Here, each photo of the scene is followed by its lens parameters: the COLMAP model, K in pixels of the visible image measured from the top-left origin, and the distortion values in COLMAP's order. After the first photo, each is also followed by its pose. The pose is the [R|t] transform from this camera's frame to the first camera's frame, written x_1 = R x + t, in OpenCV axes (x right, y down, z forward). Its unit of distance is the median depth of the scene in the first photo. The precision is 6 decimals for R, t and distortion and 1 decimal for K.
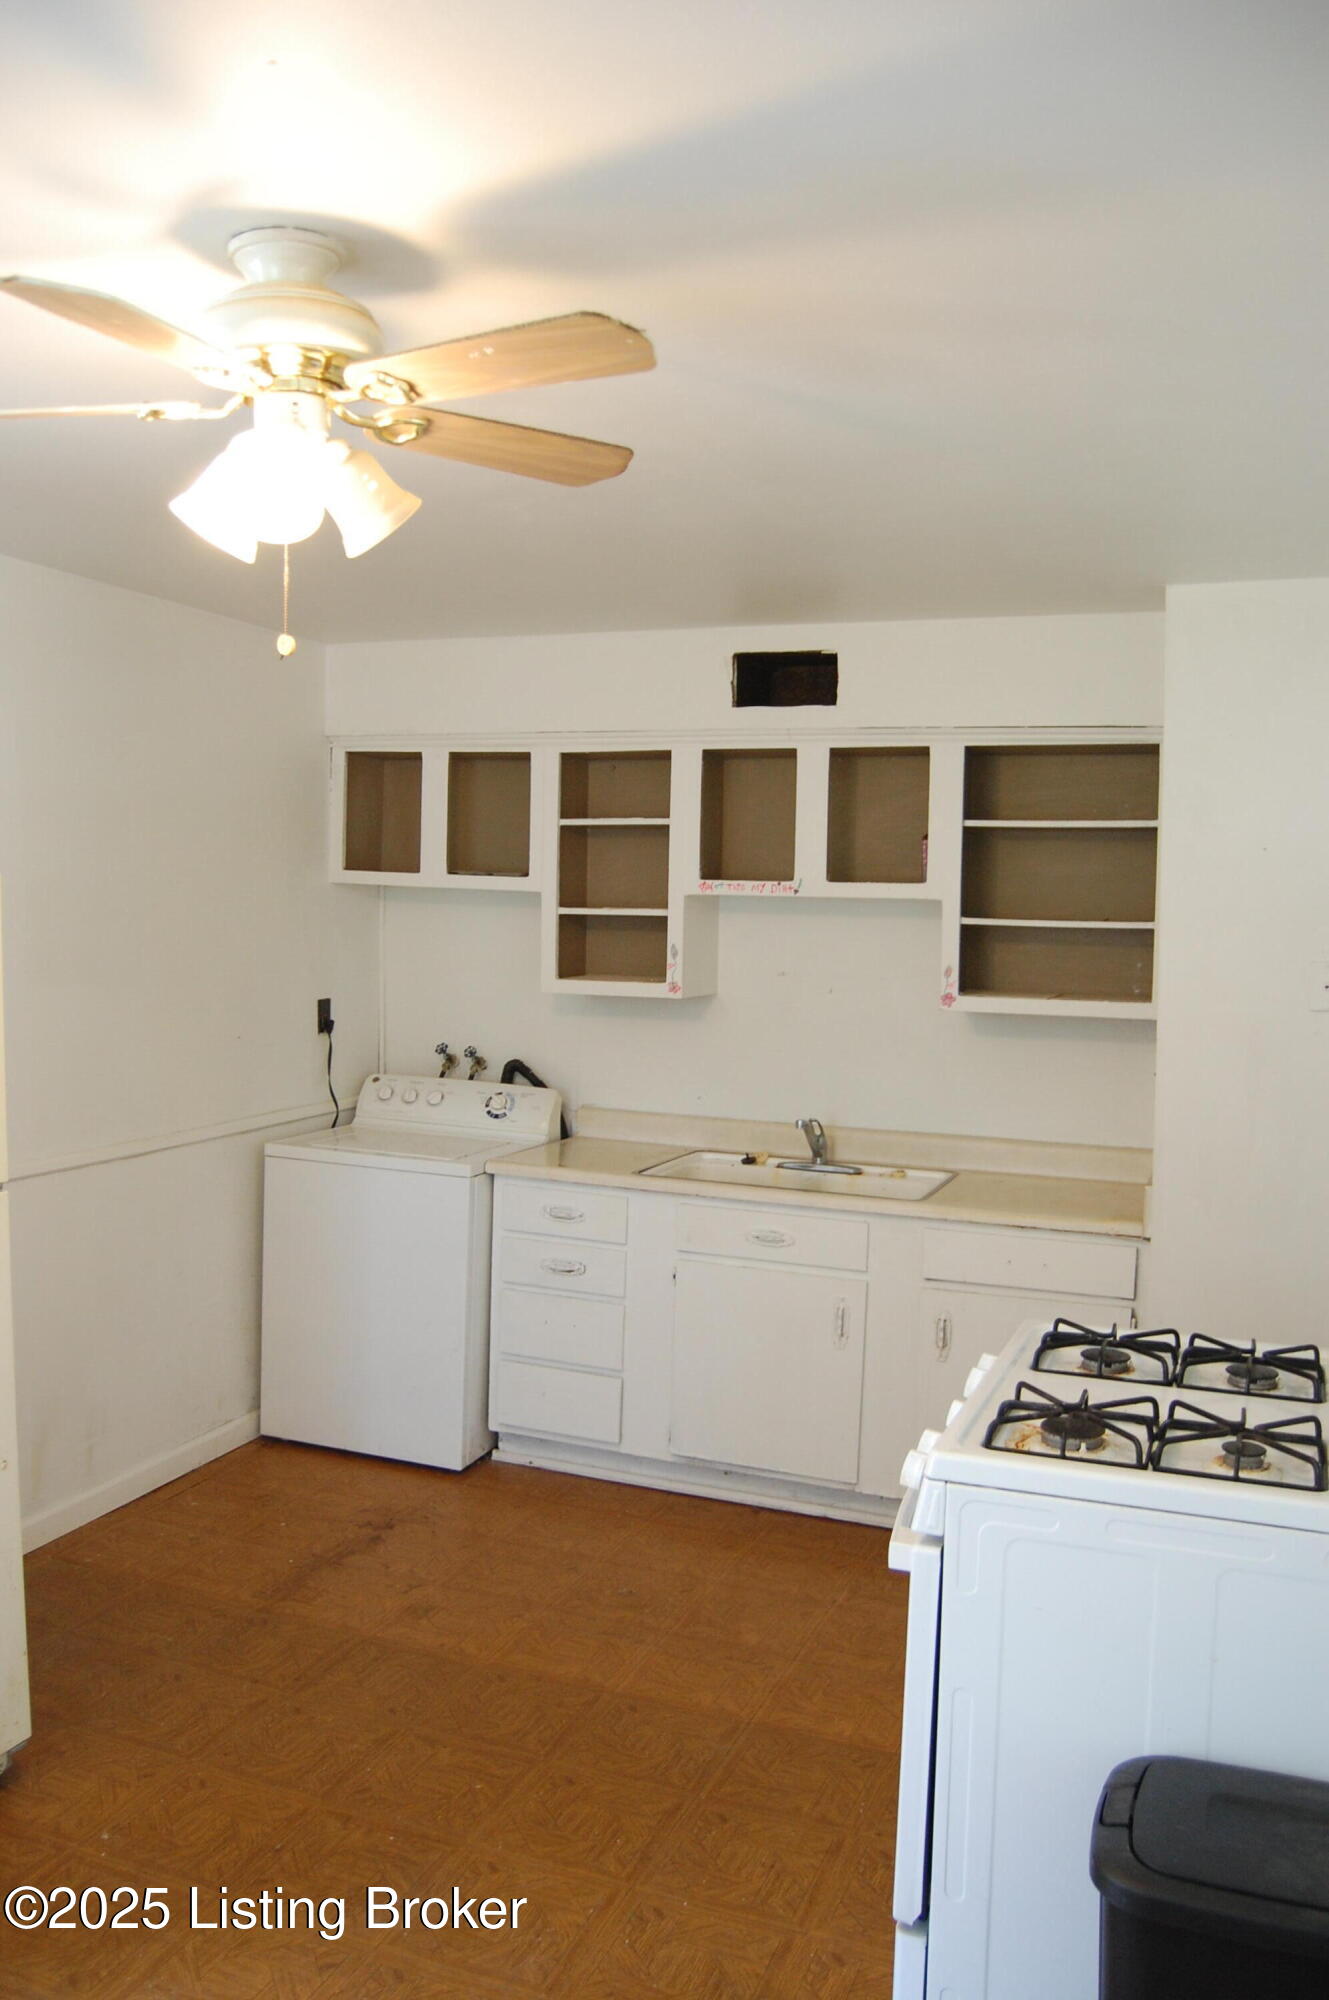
lens RADIAL K [[1535.6, 0, 664.5], [0, 1535.6, 1000.0], [0, 0, 1]] dist [-0.096957, 0.035159]
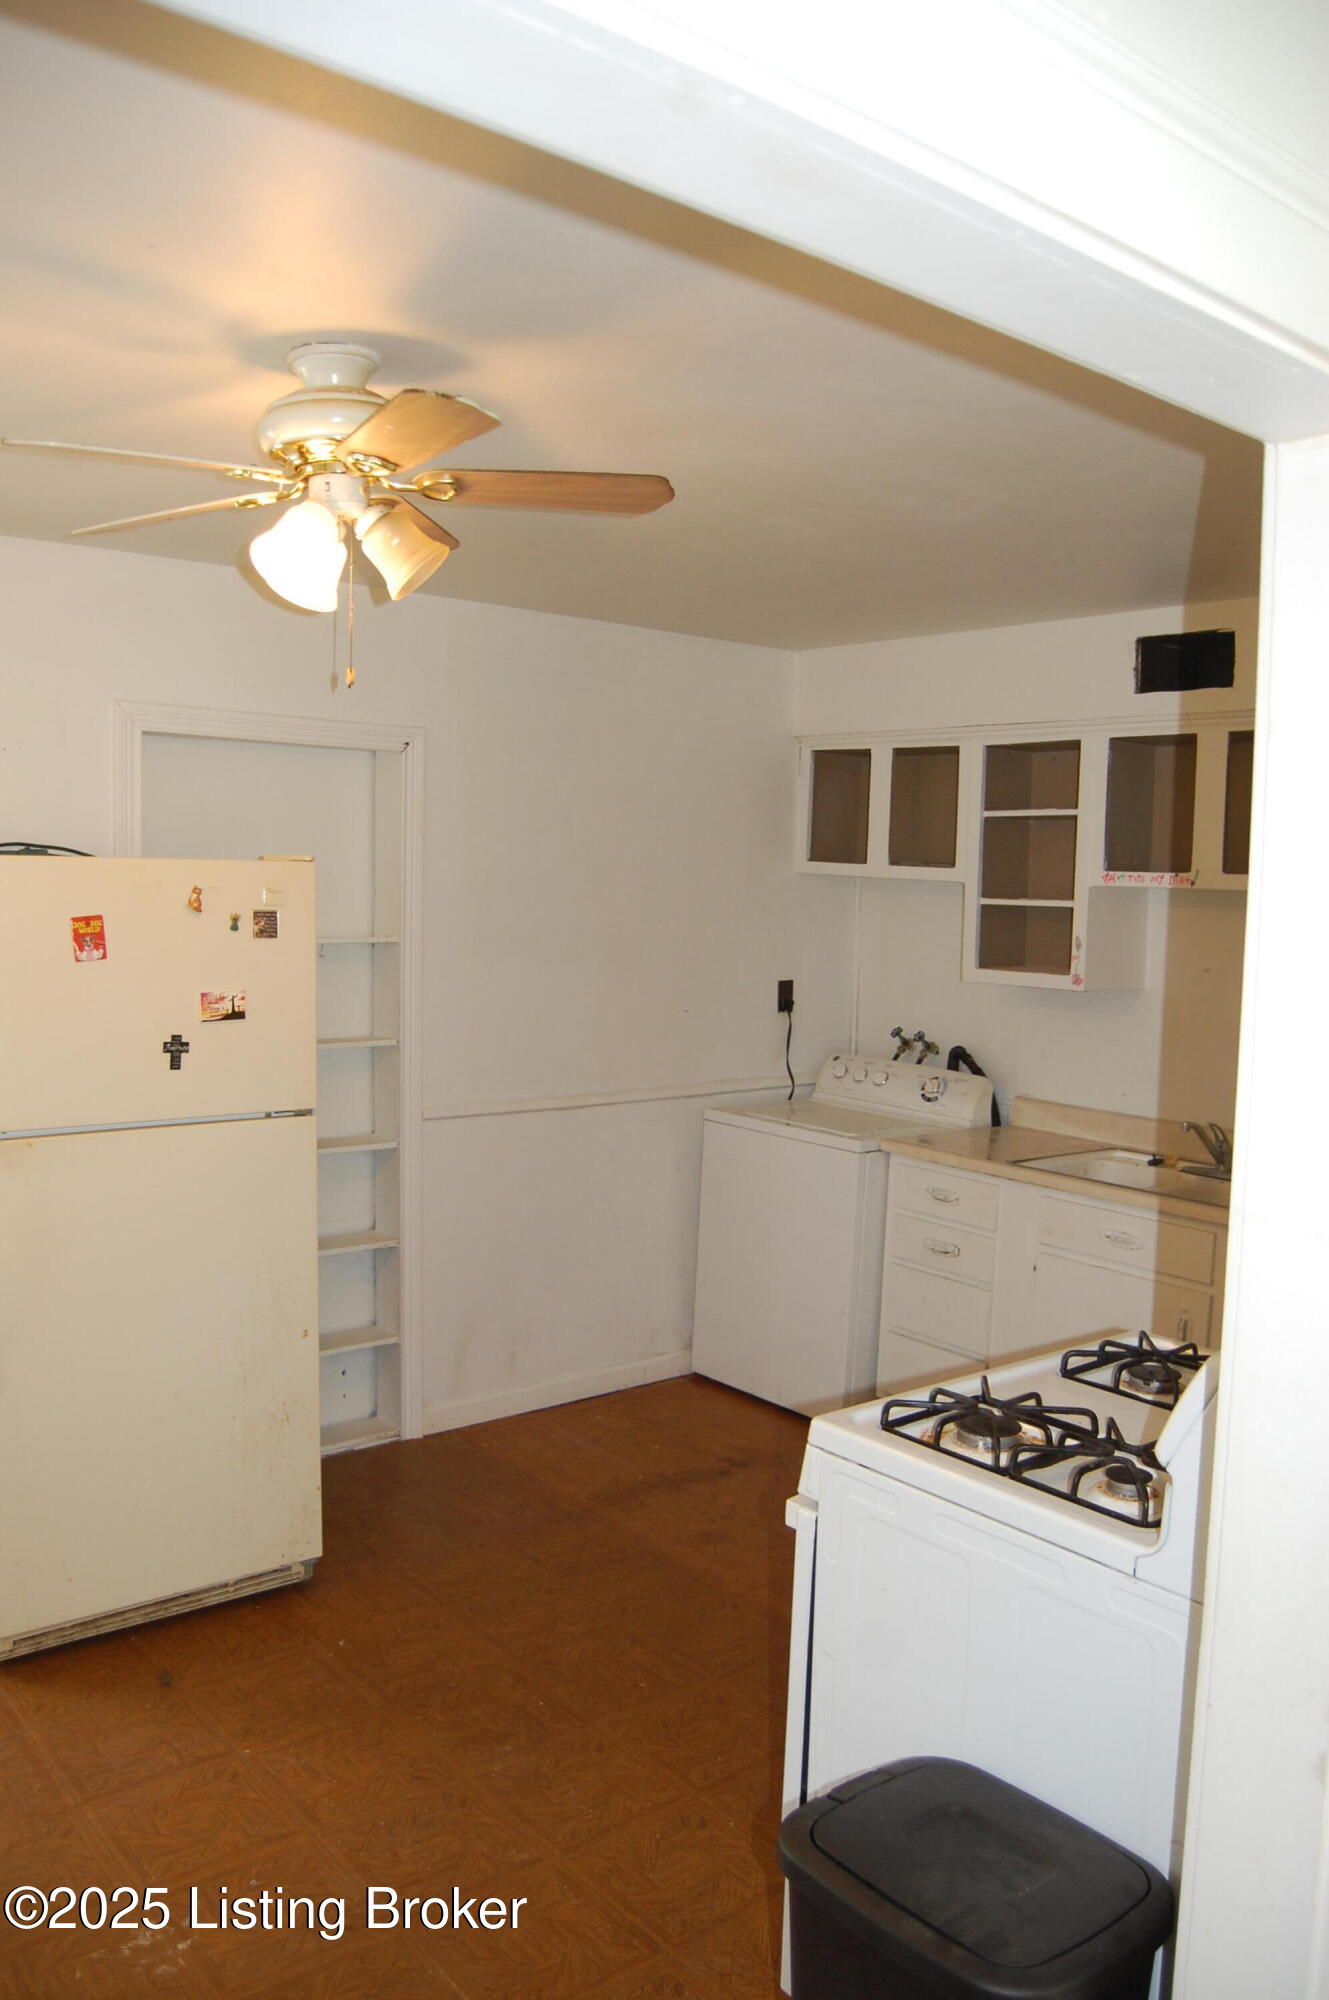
lens RADIAL K [[1519.4, 0, 664.5], [0, 1519.4, 1000.0], [0, 0, 1]] dist [-0.091549, 0.044586]
pose [[0.877207, 0.040295, -0.478418, 0.235583], [-0.038100, 0.999172, 0.014297, 0.001006], [0.478598, 0.005686, 0.878016, 0.019087]]
